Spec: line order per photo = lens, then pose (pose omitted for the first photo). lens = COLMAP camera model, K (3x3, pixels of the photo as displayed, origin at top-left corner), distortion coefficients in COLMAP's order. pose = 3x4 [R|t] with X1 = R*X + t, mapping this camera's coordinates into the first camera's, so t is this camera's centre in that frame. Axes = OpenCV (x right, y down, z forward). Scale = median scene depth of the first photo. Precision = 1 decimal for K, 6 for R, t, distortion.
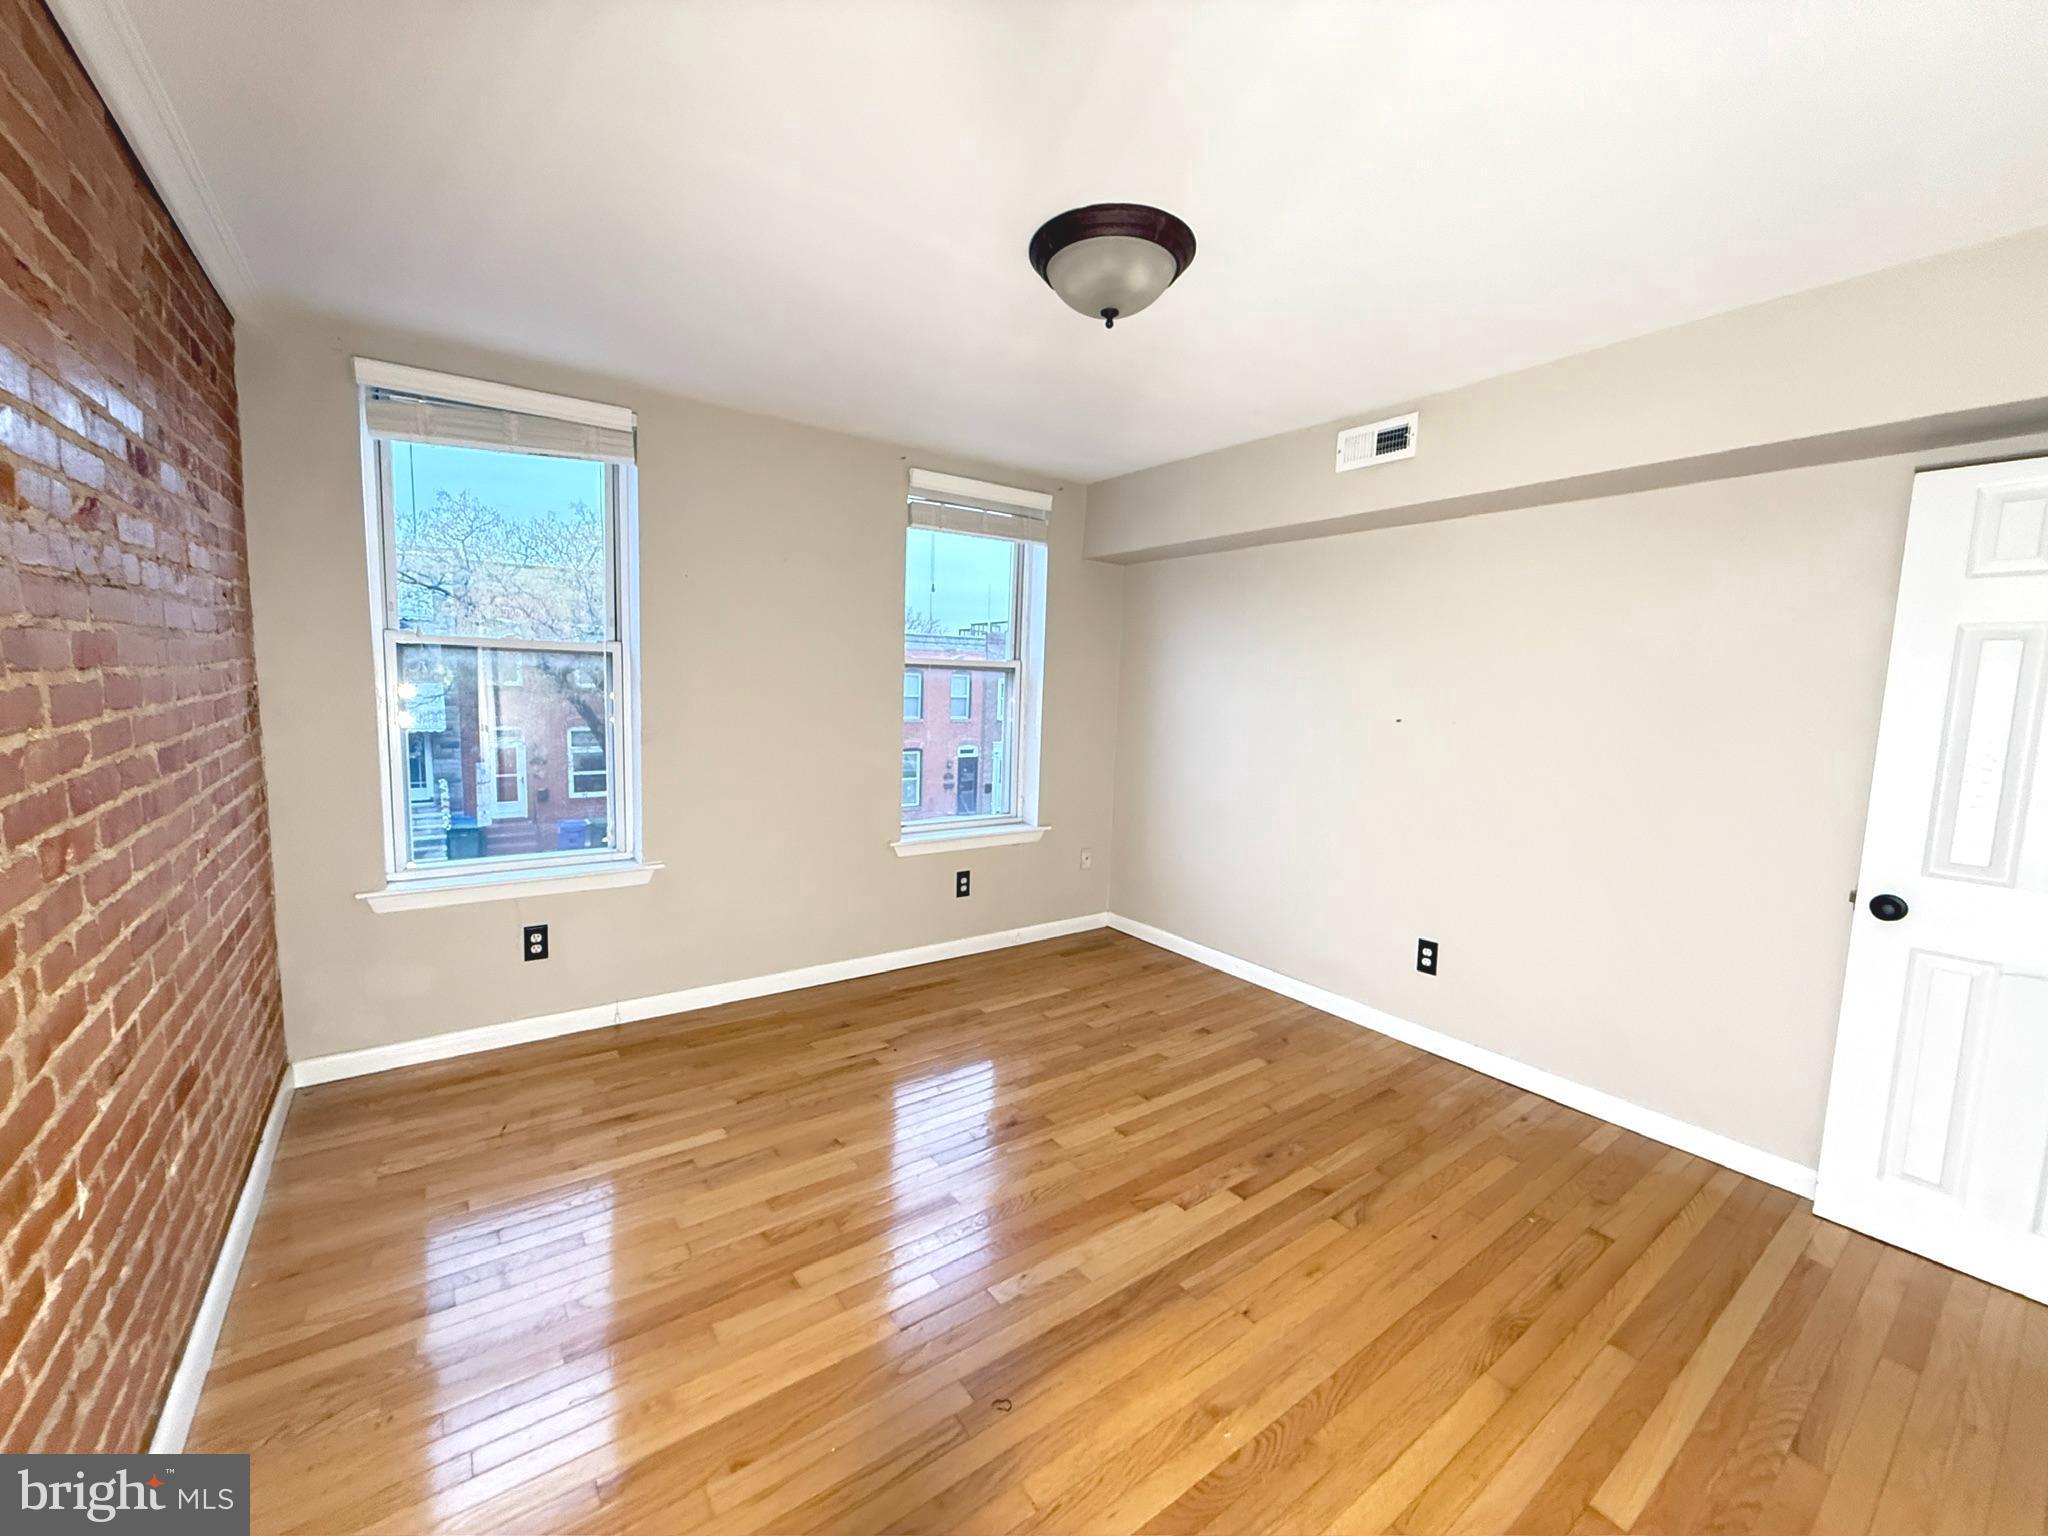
lens RADIAL K [[816.5, 0, 1017.7], [0, 816.5, 767.3], [0, 0, 1]] dist [0.000886, -0.000083]
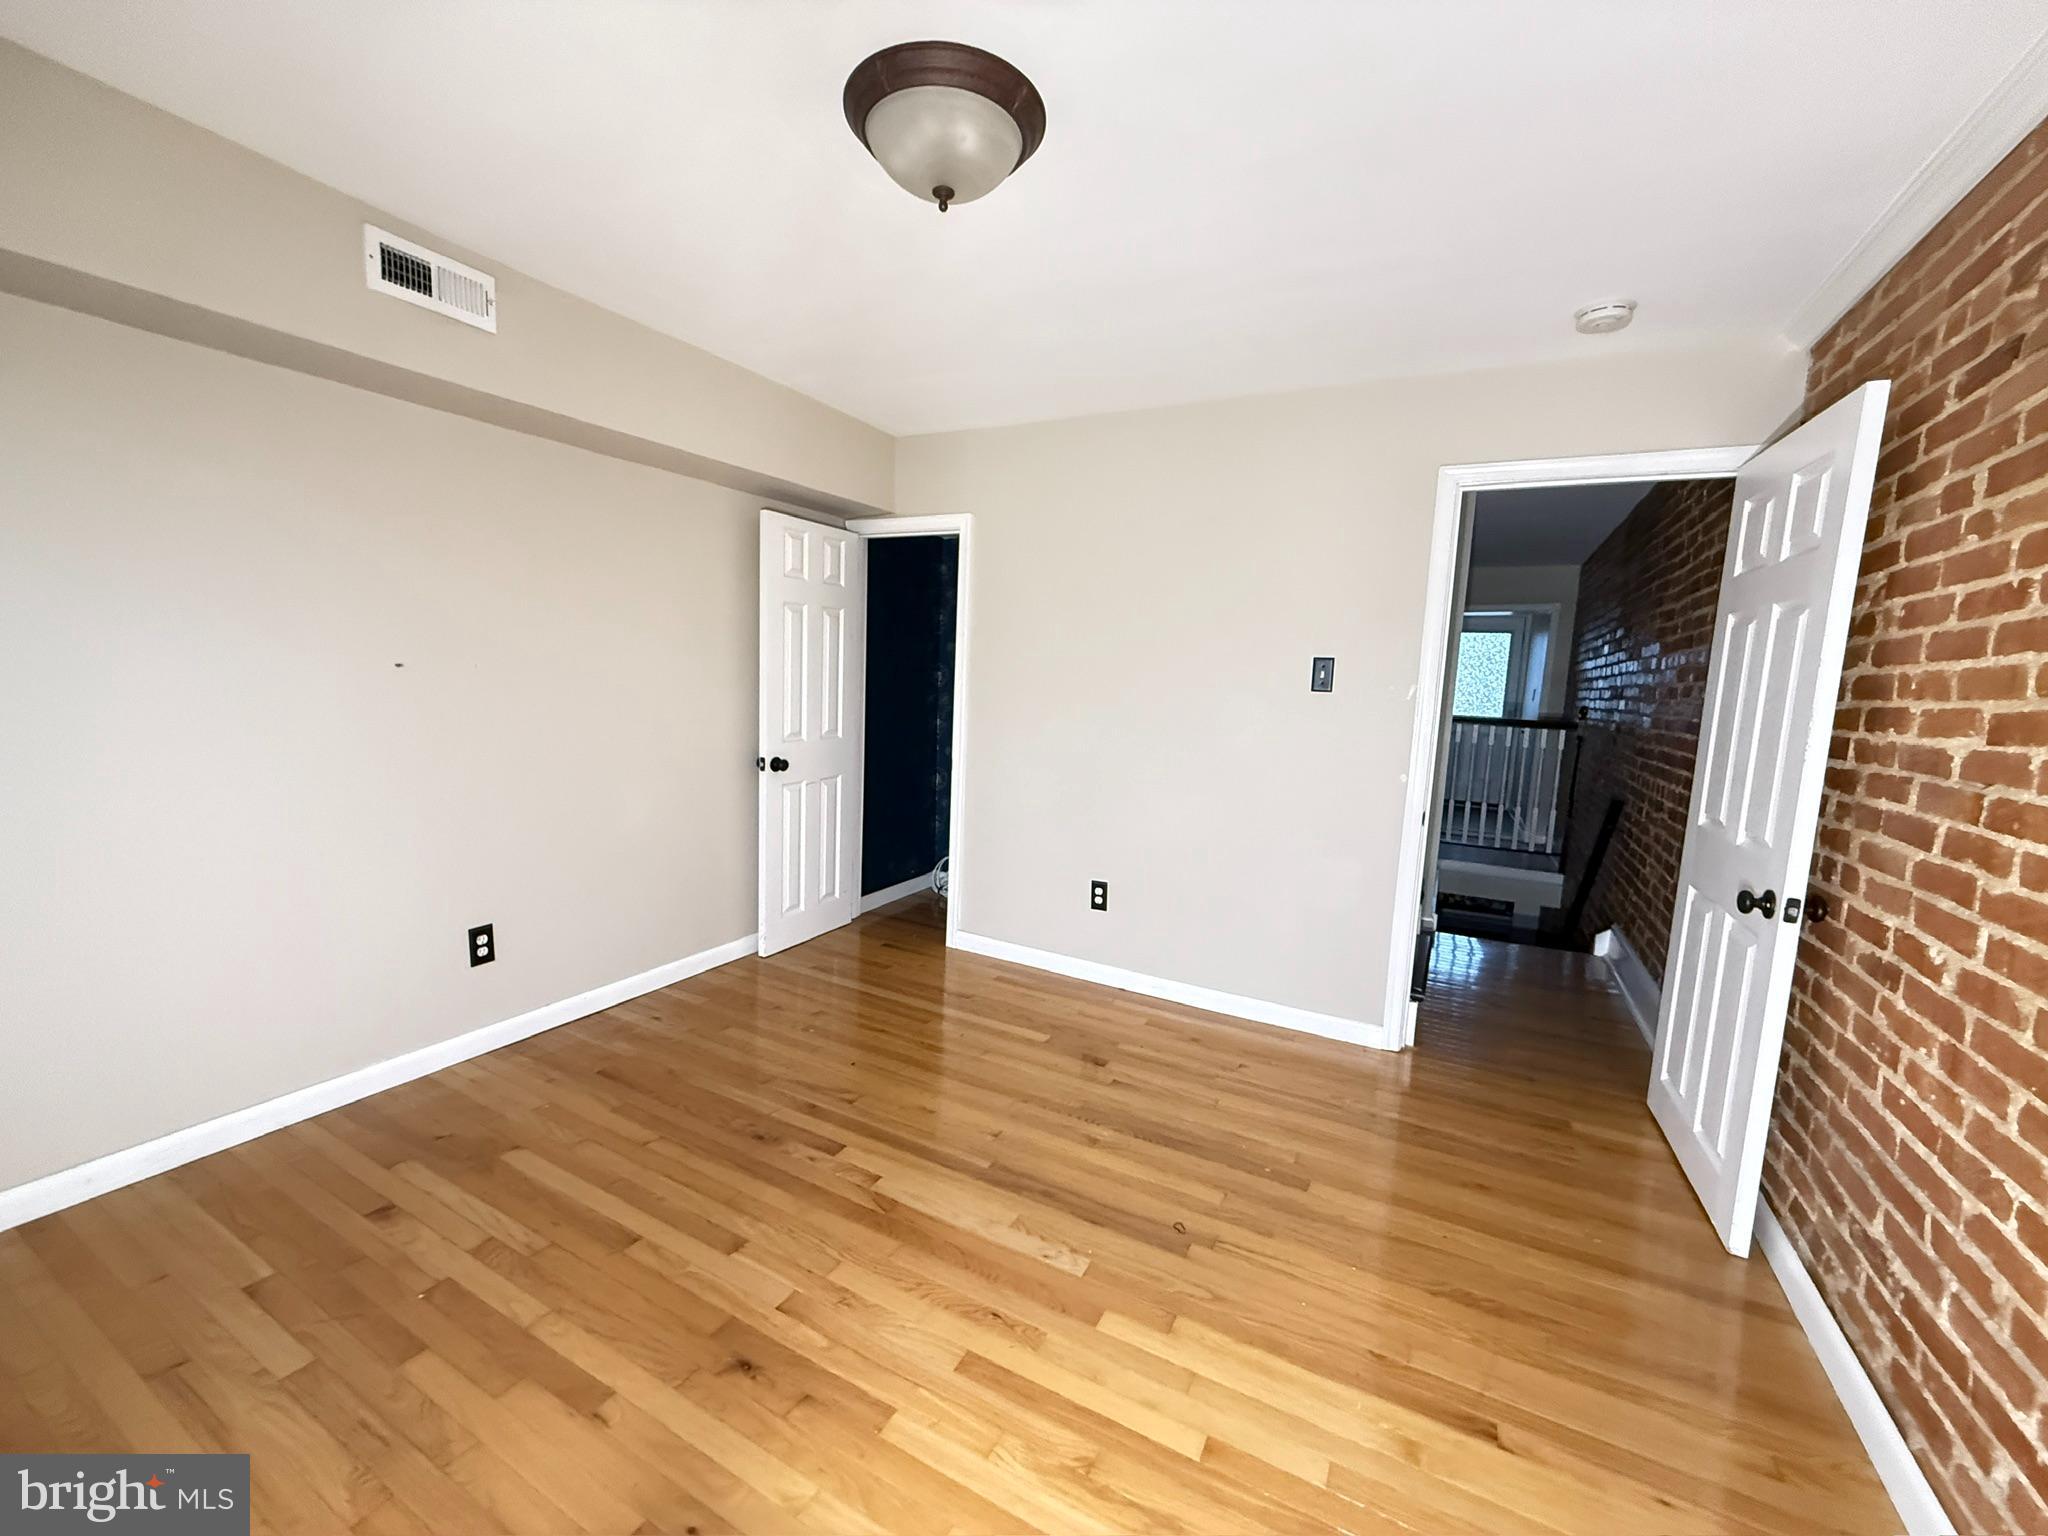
lens RADIAL K [[816.5, 0, 1017.8], [0, 816.5, 766.7], [0, 0, 1]] dist [0.000886, -0.000083]
pose [[-0.429824, -0.151677, 0.890082, -0.546734], [0.044764, 0.980997, 0.188787, -0.099525], [-0.901802, 0.120989, -0.414866, 0.983490]]
